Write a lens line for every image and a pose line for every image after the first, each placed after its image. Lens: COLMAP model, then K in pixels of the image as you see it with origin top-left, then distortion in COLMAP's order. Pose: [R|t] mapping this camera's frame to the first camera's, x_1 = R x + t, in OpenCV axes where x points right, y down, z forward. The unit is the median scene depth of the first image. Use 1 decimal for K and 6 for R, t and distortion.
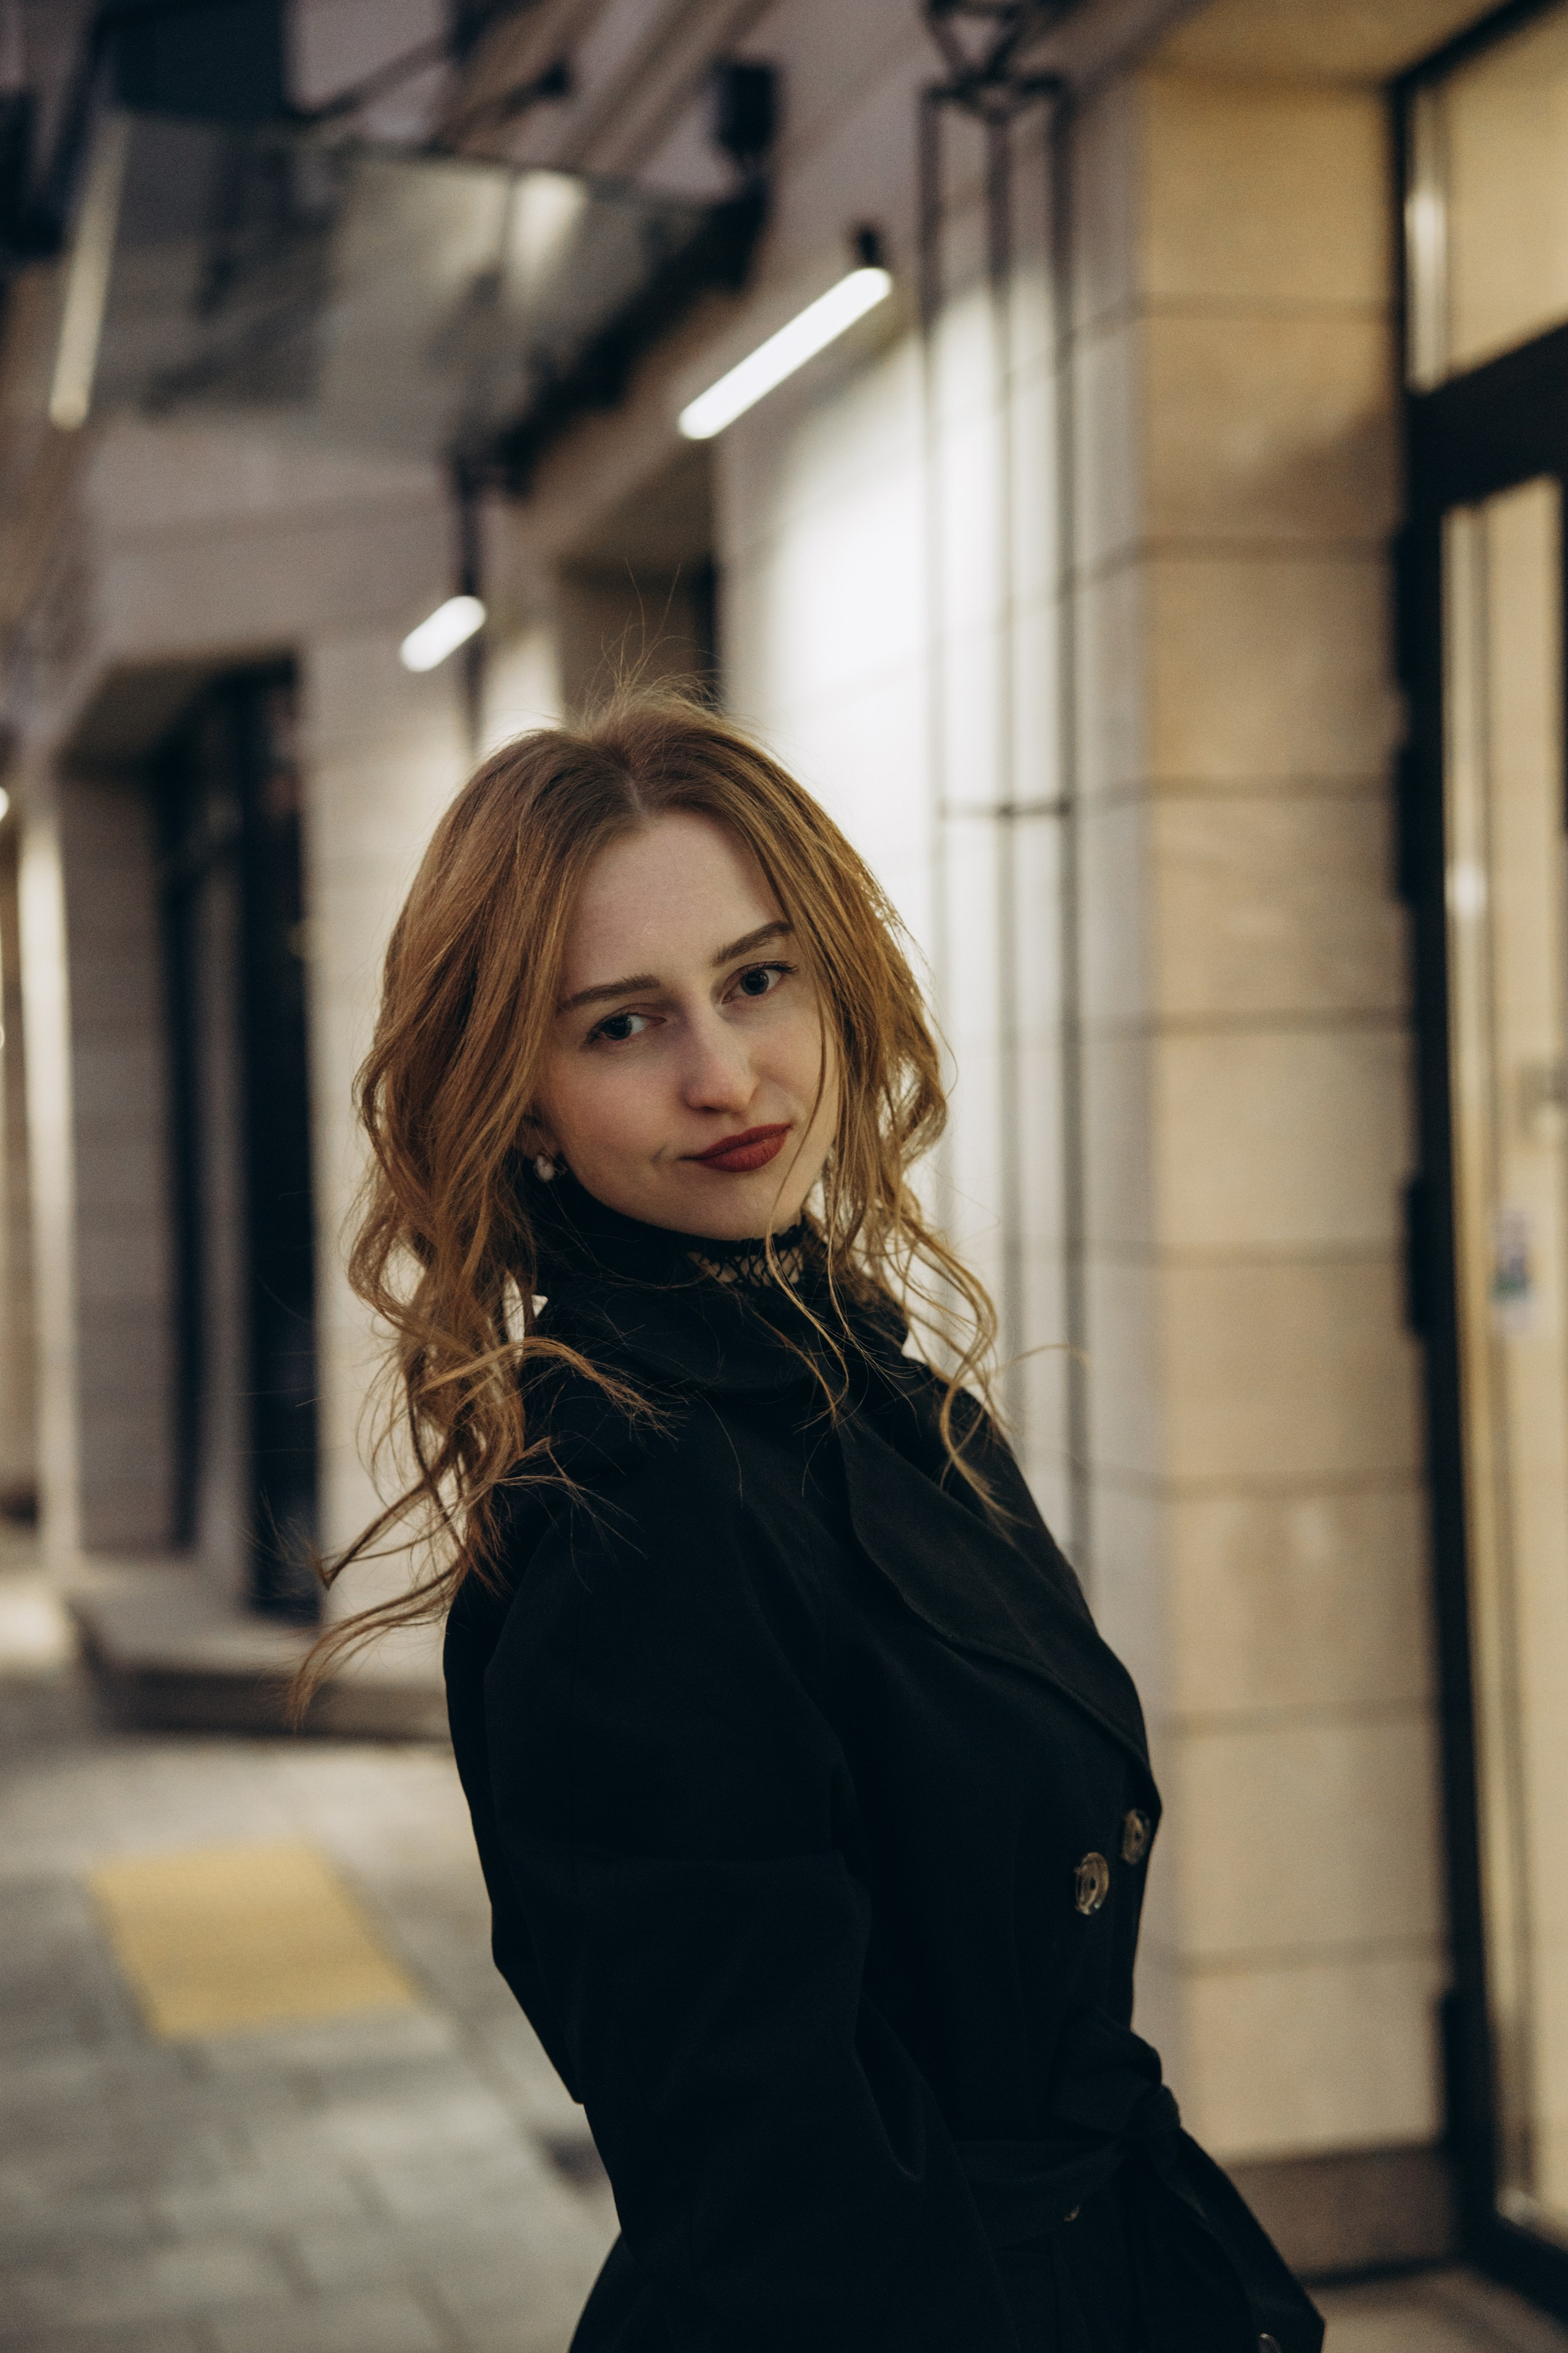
lens RADIAL K [[3377.3, 0, 783.7], [0, 3377.3, 1186.9], [0, 0, 1]] dist [0.236825, -0.028905]
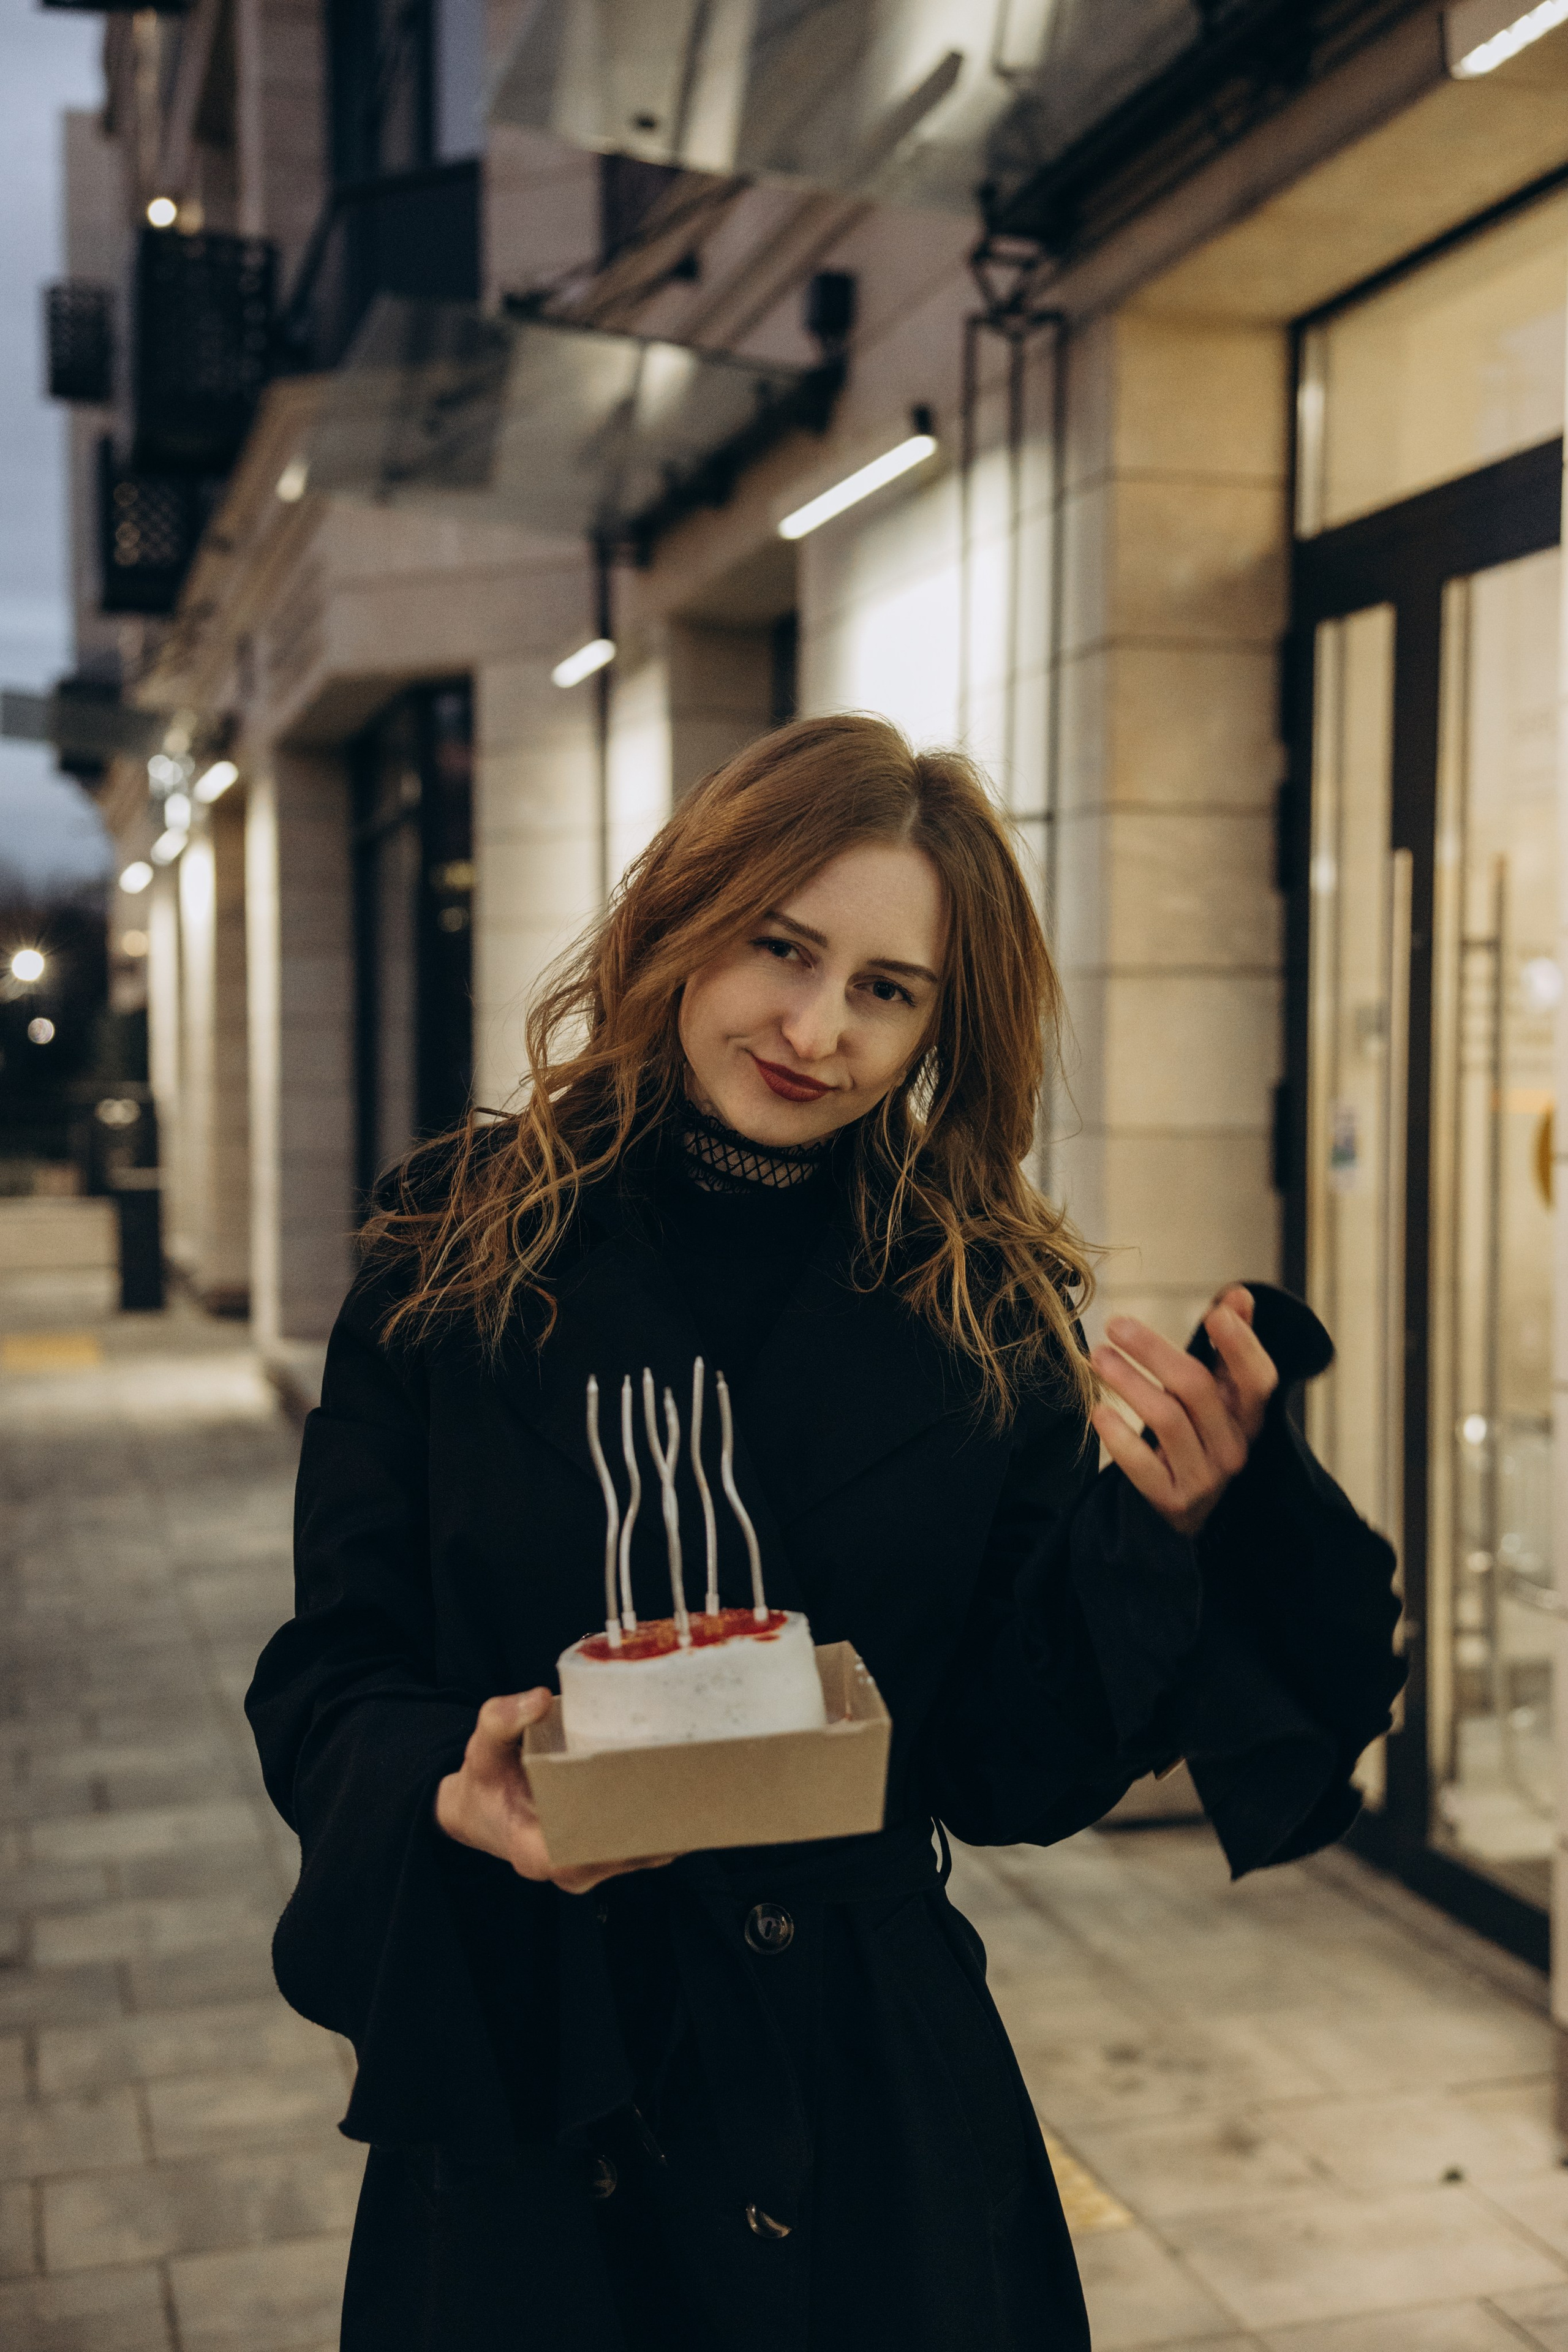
lens RADIAL K [[2700.0, 0, 775.4], [0, 2700.0, 1166.1], [0, 0, 1]] dist [0.133152, 0.006824]
pose [[0.999524, 0.030529, -0.004426, -0.022172], [-0.030383, 0.999091, 0.029889, 0.004795], [0.005335, -0.029740, 0.999543, -0.145445]]
